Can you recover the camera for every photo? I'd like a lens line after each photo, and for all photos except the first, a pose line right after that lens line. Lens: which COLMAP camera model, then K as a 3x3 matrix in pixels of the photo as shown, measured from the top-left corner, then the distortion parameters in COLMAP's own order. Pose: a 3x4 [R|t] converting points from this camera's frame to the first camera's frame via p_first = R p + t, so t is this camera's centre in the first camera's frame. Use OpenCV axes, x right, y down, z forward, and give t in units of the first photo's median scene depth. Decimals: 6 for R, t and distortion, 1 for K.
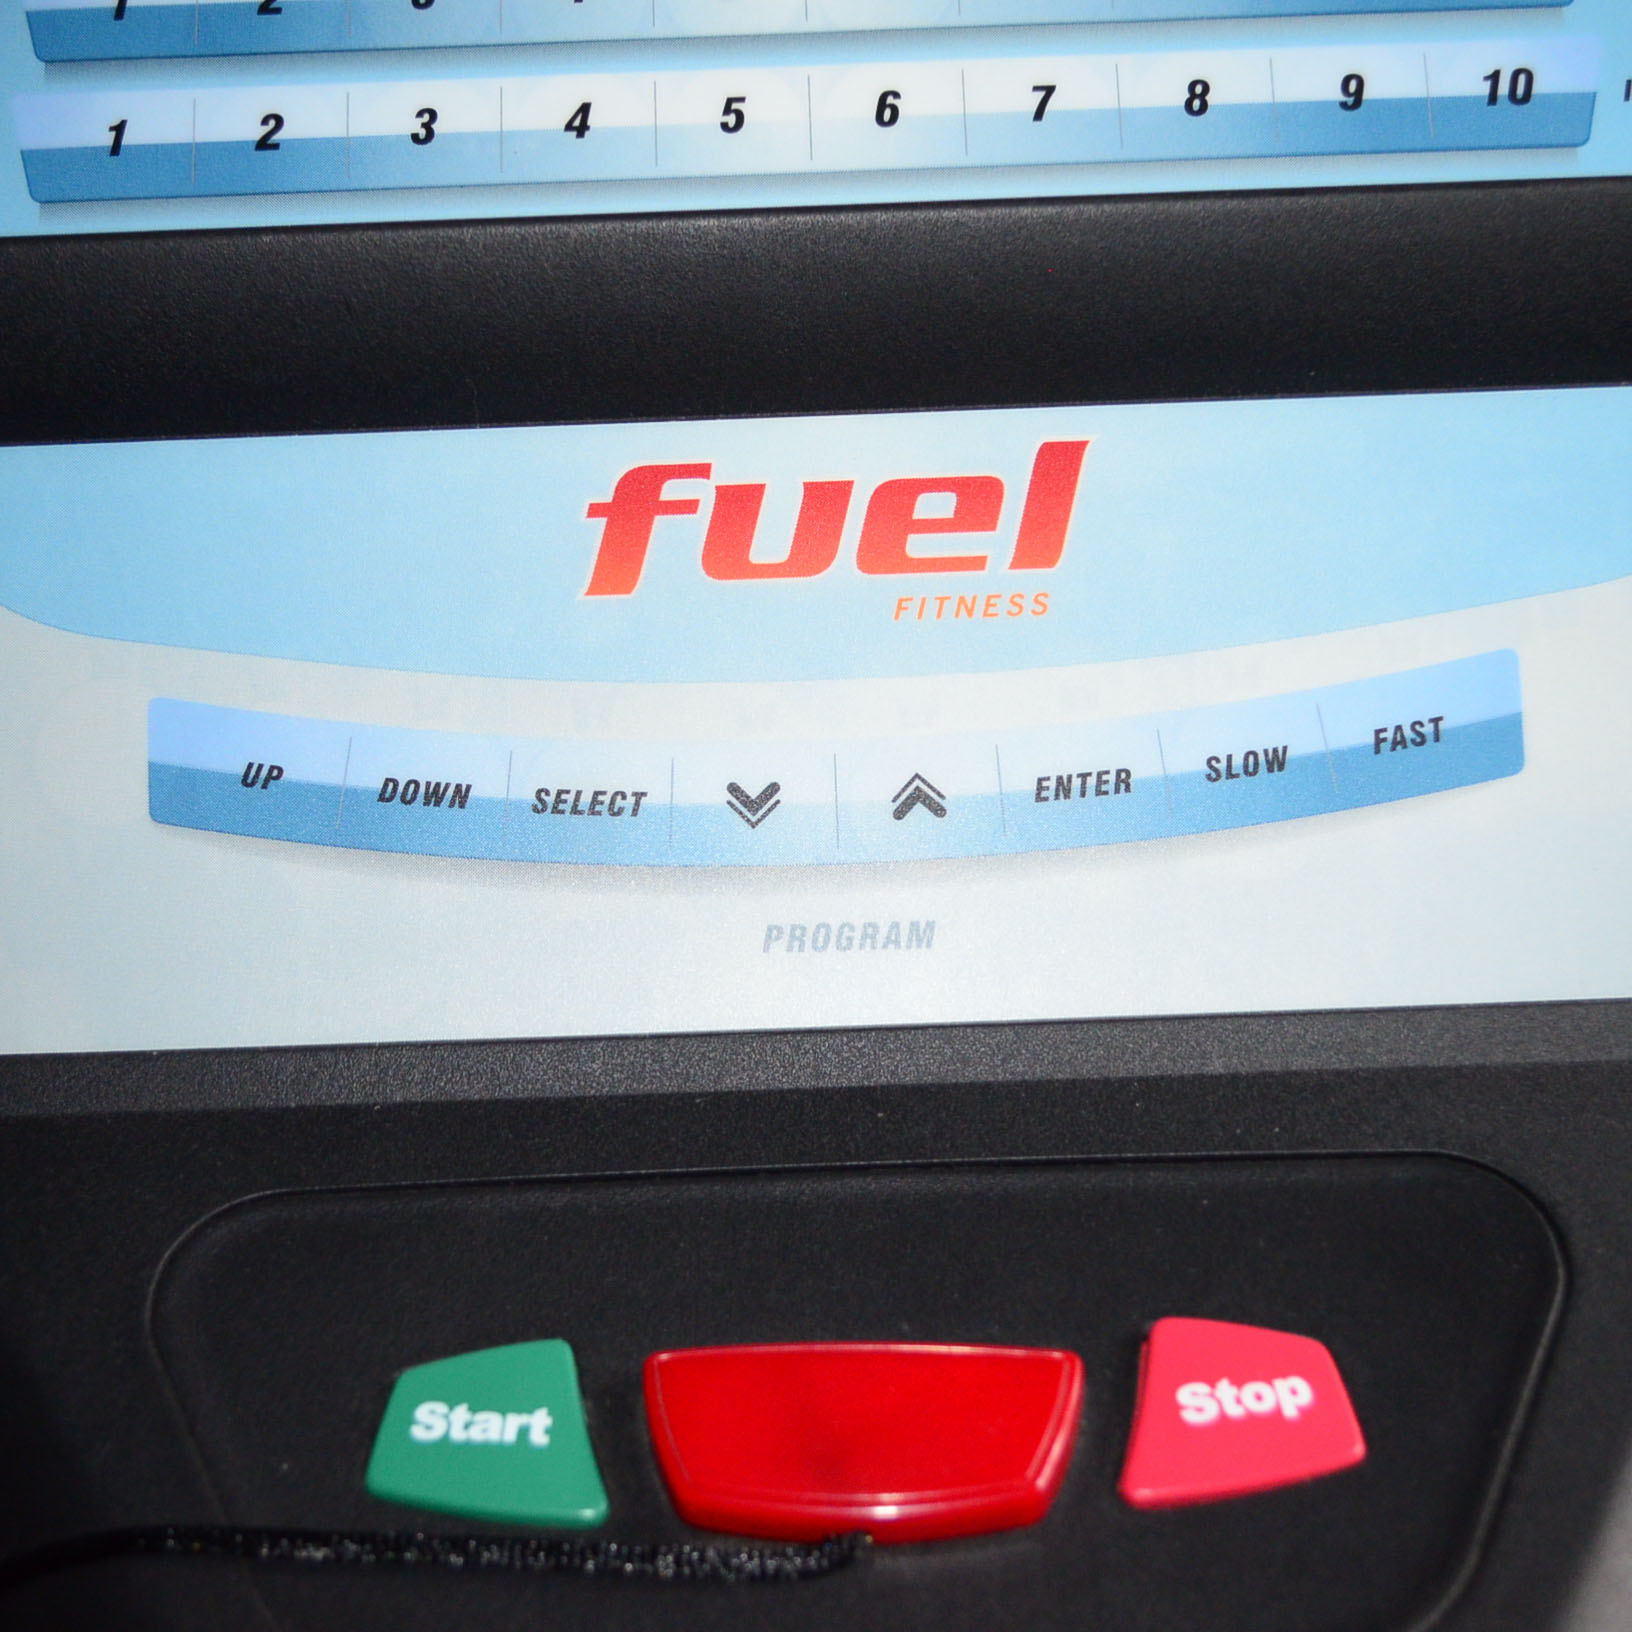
lens RADIAL K [[2519.6, 0, 809.5], [0, 2519.6, 825.5], [0, 0, 1]] dist [-0.027359, 0.000000]
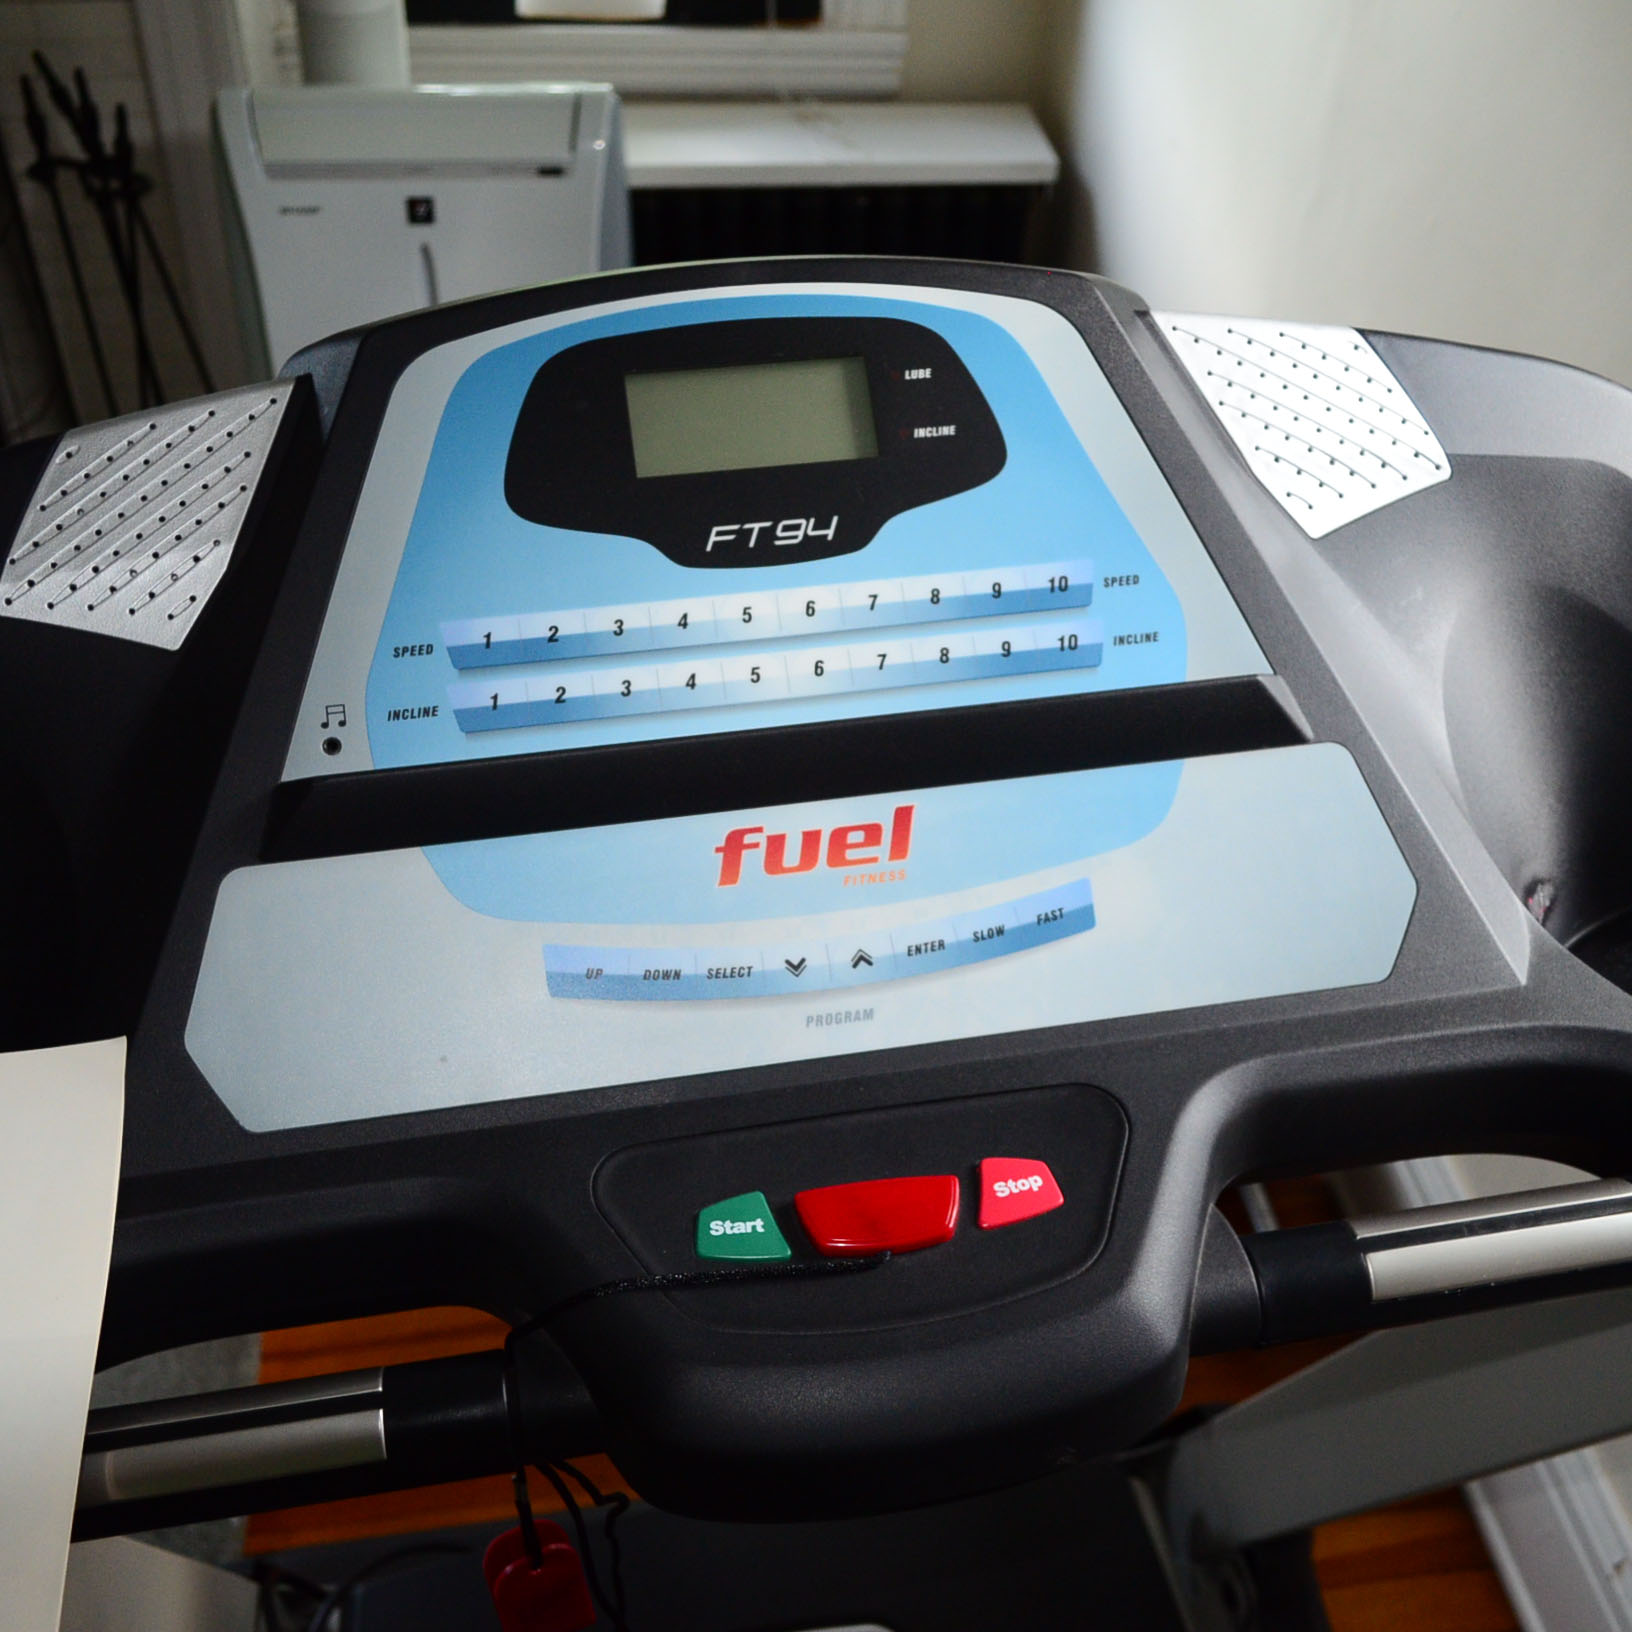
lens RADIAL K [[1845.0, 0, 817.6], [0, 1845.0, 809.6], [0, 0, 1]] dist [0.041477, 0.000000]
pose [[0.984992, -0.076565, 0.154691, -0.268962], [0.075314, 0.997062, 0.013943, -0.186011], [-0.155304, -0.002083, 0.987864, -0.789045]]
